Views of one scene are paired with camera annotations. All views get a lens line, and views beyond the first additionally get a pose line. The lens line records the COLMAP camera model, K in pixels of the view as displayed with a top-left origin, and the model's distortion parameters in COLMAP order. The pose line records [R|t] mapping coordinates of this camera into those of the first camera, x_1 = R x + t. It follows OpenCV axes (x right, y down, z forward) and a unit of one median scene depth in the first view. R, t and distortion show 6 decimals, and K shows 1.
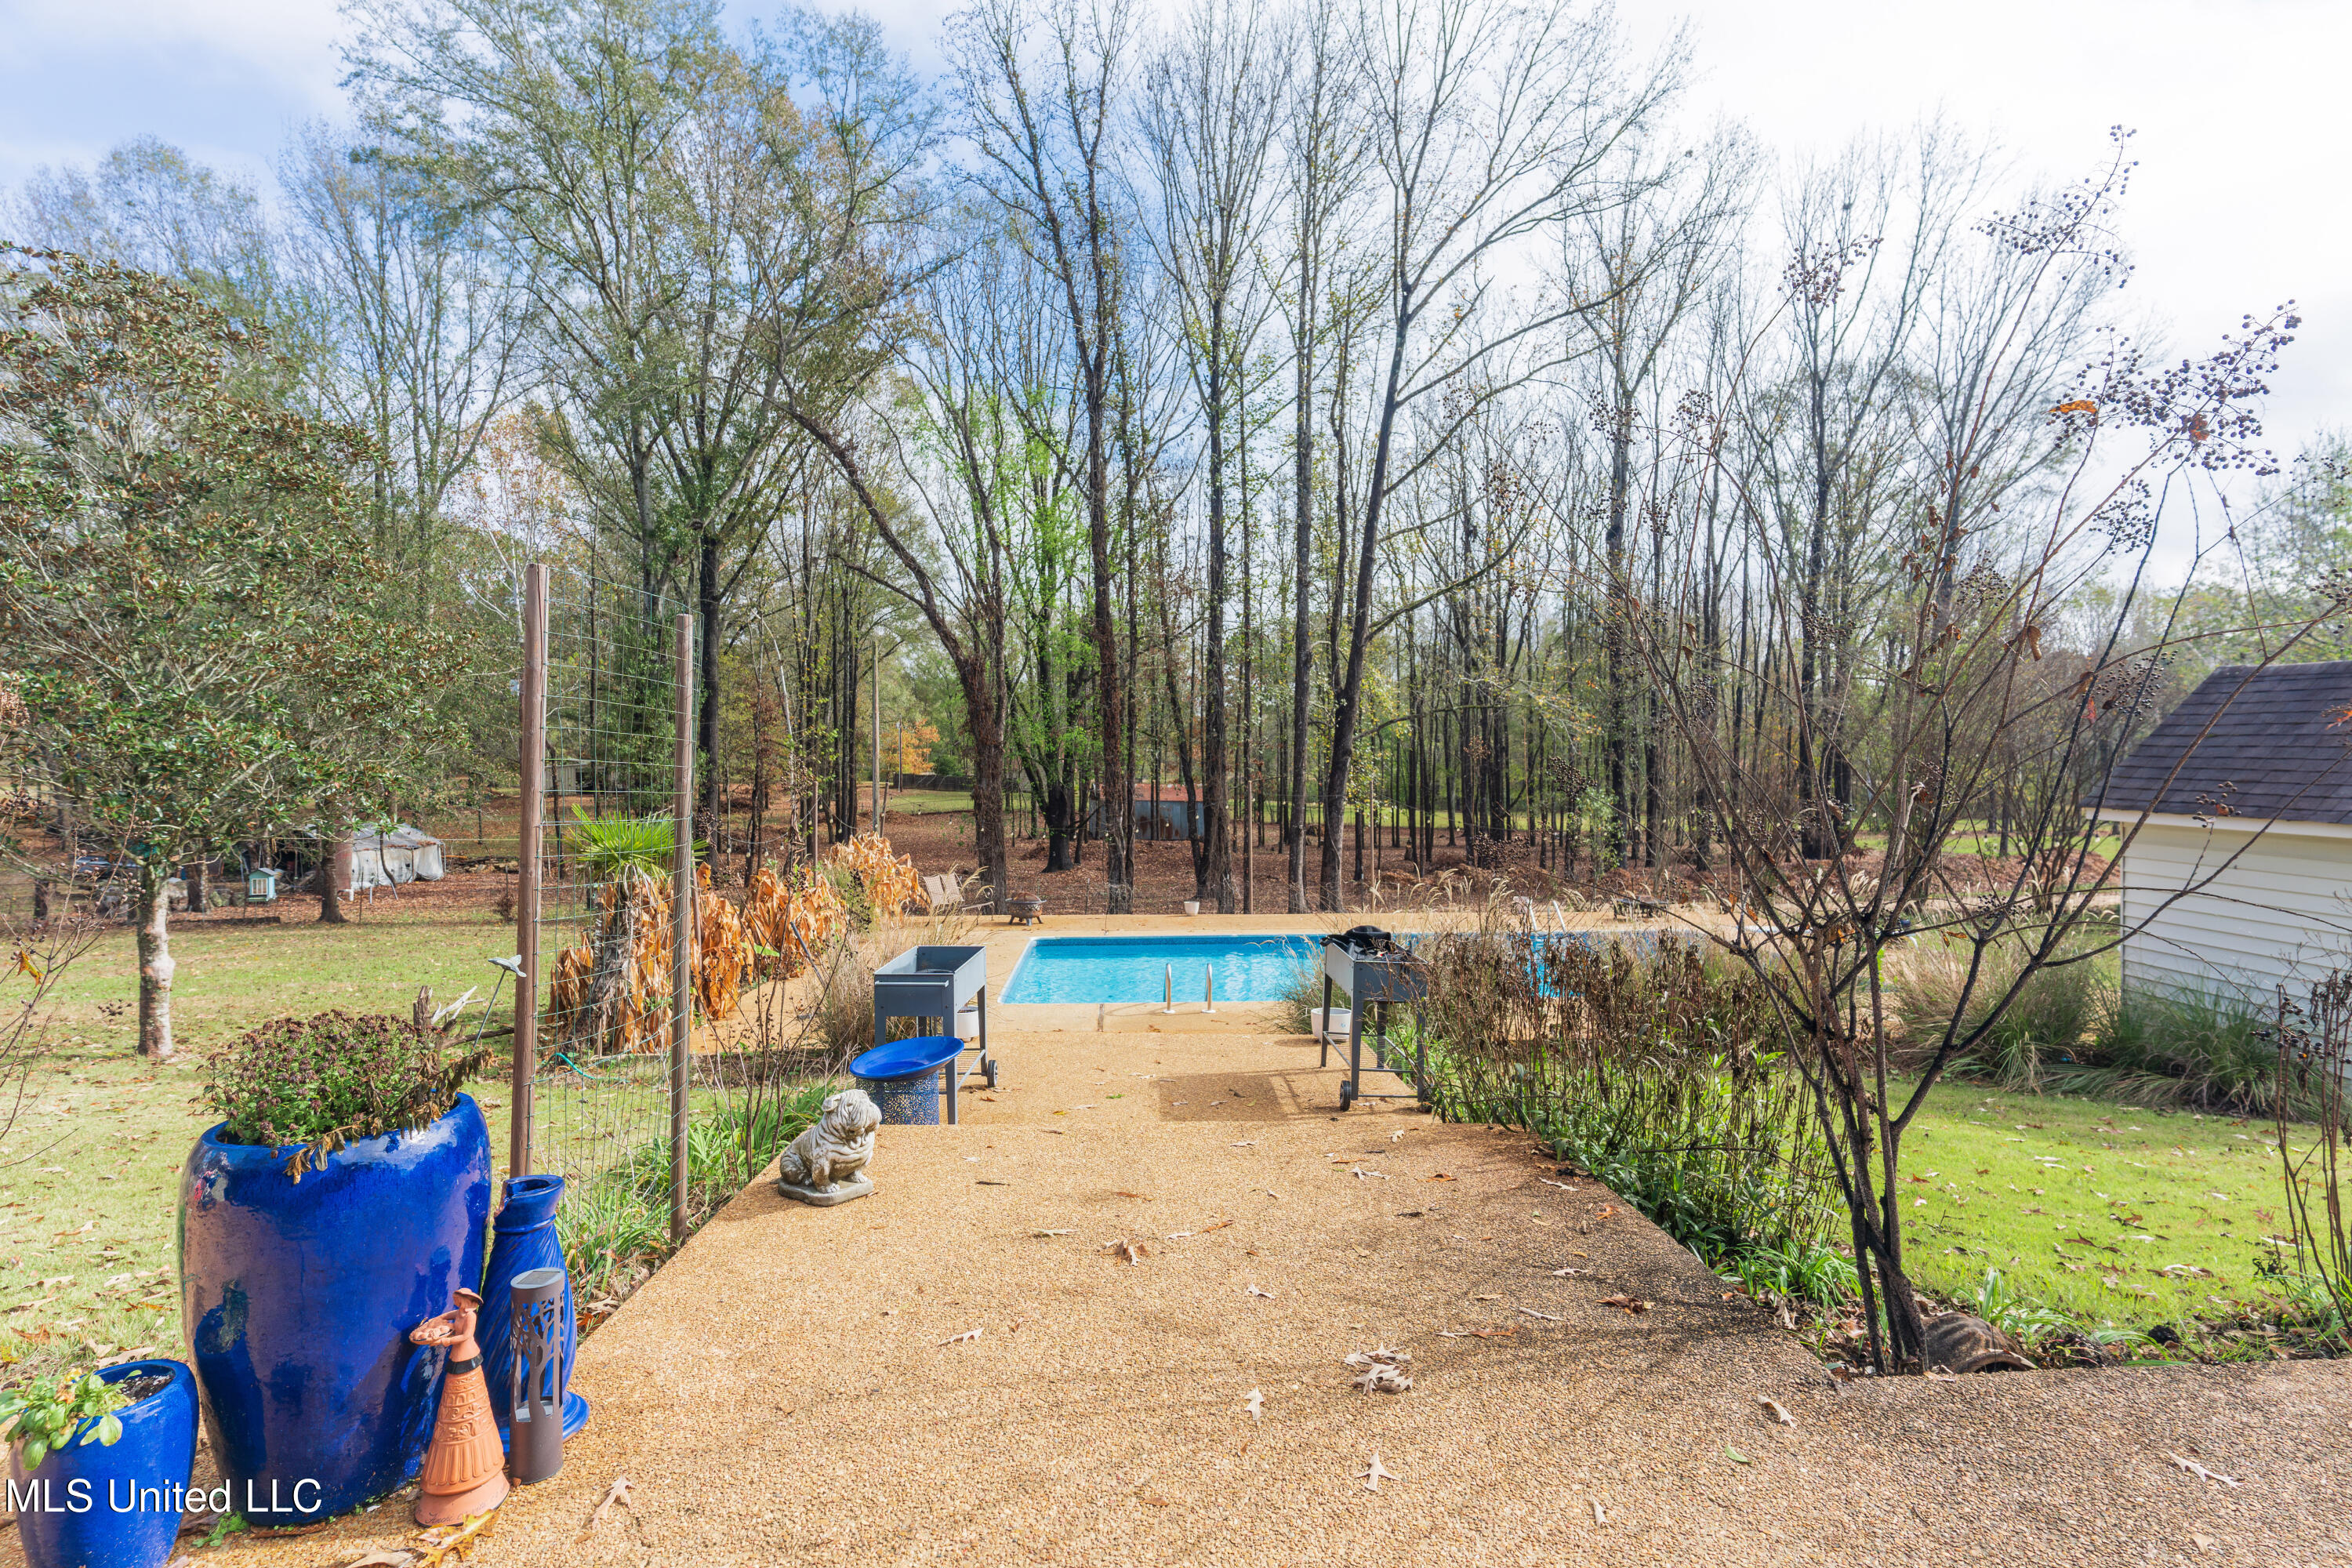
lens RADIAL K [[1118.3, 0, 1176.0], [0, 1118.3, 784.0], [0, 0, 1]] dist [-0.000437, -0.000119]
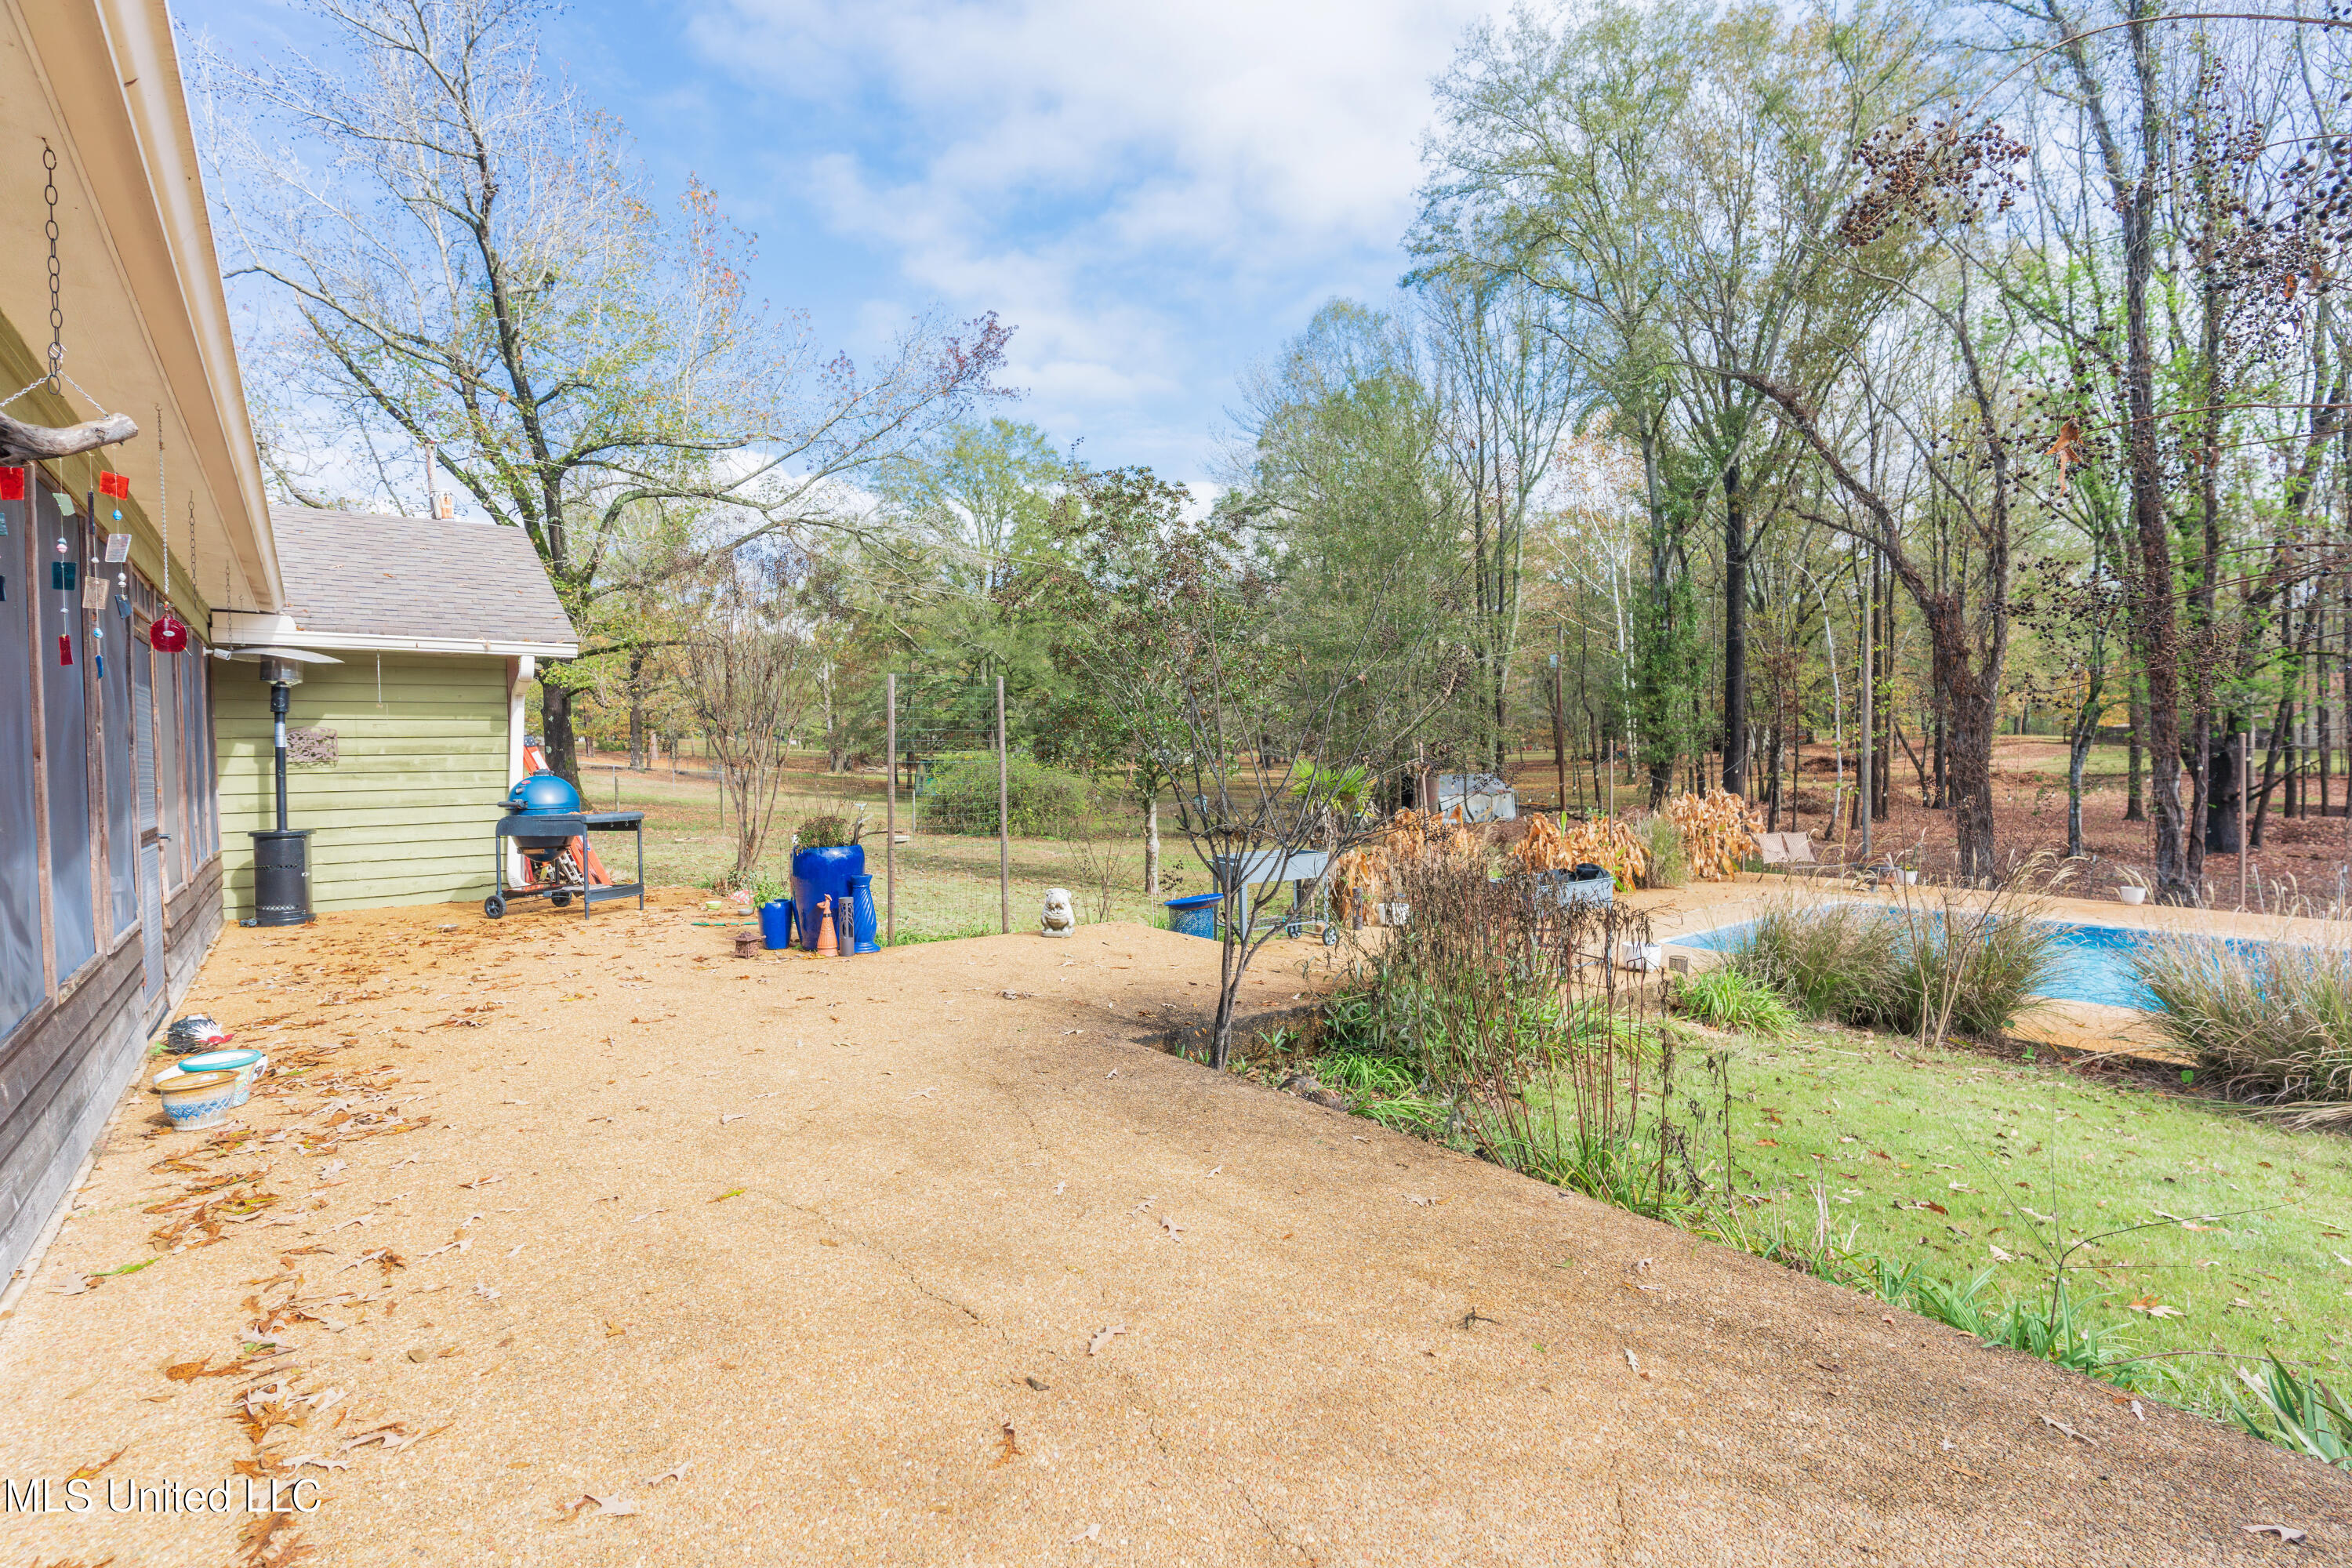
lens RADIAL K [[1126.5, 0, 1165.4], [0, 1126.5, 750.8], [0, 0, 1]] dist [0.001430, 0.000395]
pose [[0.557865, -0.004713, -0.829918, 0.190740], [0.011403, 0.999933, 0.001986, 0.001098], [0.829853, -0.010571, 0.557881, -0.004895]]
